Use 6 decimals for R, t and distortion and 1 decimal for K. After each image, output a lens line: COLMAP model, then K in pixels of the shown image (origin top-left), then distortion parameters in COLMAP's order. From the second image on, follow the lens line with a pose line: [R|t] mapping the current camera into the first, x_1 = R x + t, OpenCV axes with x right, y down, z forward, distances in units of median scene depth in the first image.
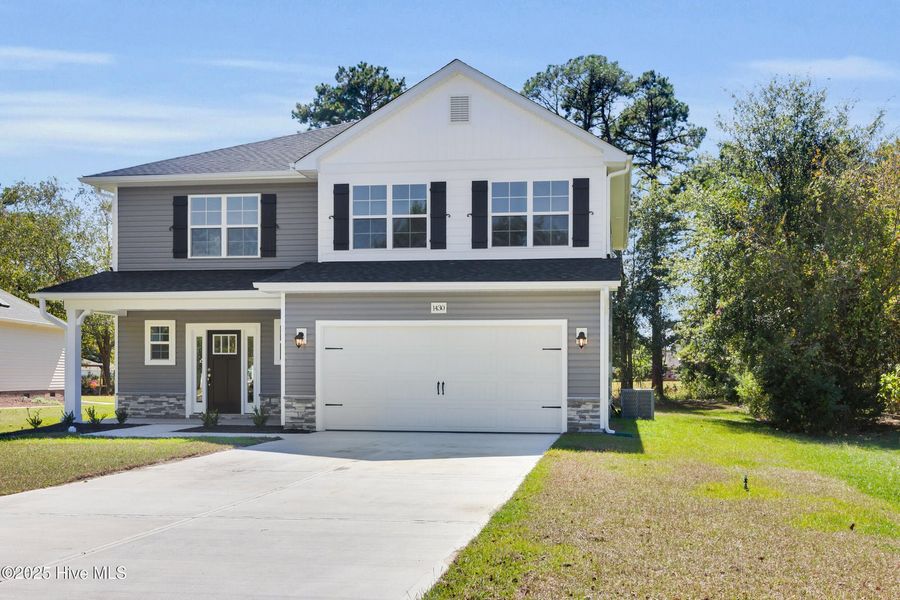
lens RADIAL K [[1263.3, 0, 446.4], [0, 1263.3, 308.0], [0, 0, 1]] dist [0.051911, 0.000000]
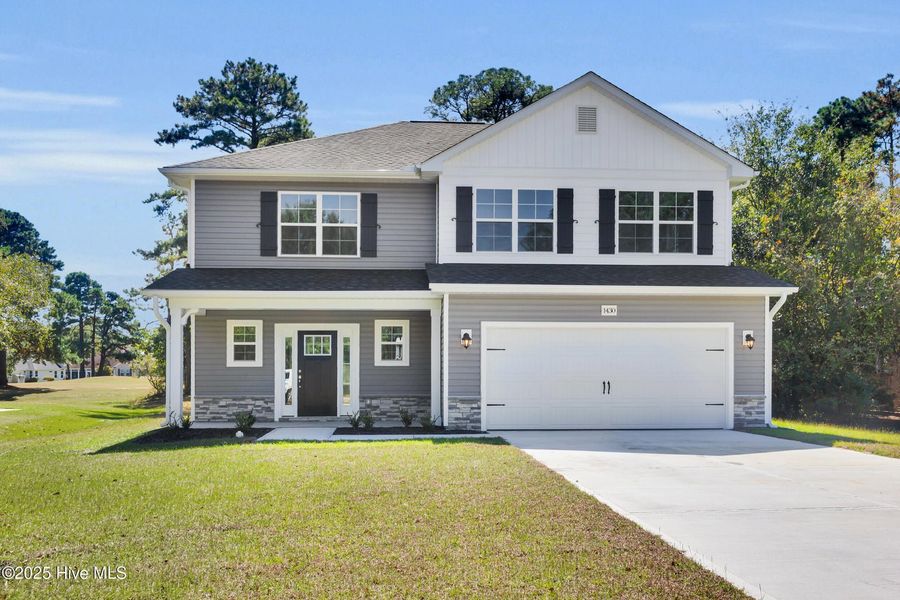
lens RADIAL K [[1263.3, 0, 455.1], [0, 1263.3, 294.6], [0, 0, 1]] dist [0.051911, 0.000000]
pose [[0.954582, 0.013968, 0.297620, -0.391660], [-0.009866, 0.999835, -0.015281, 0.003774], [-0.297785, 0.011651, 0.954562, 0.038540]]
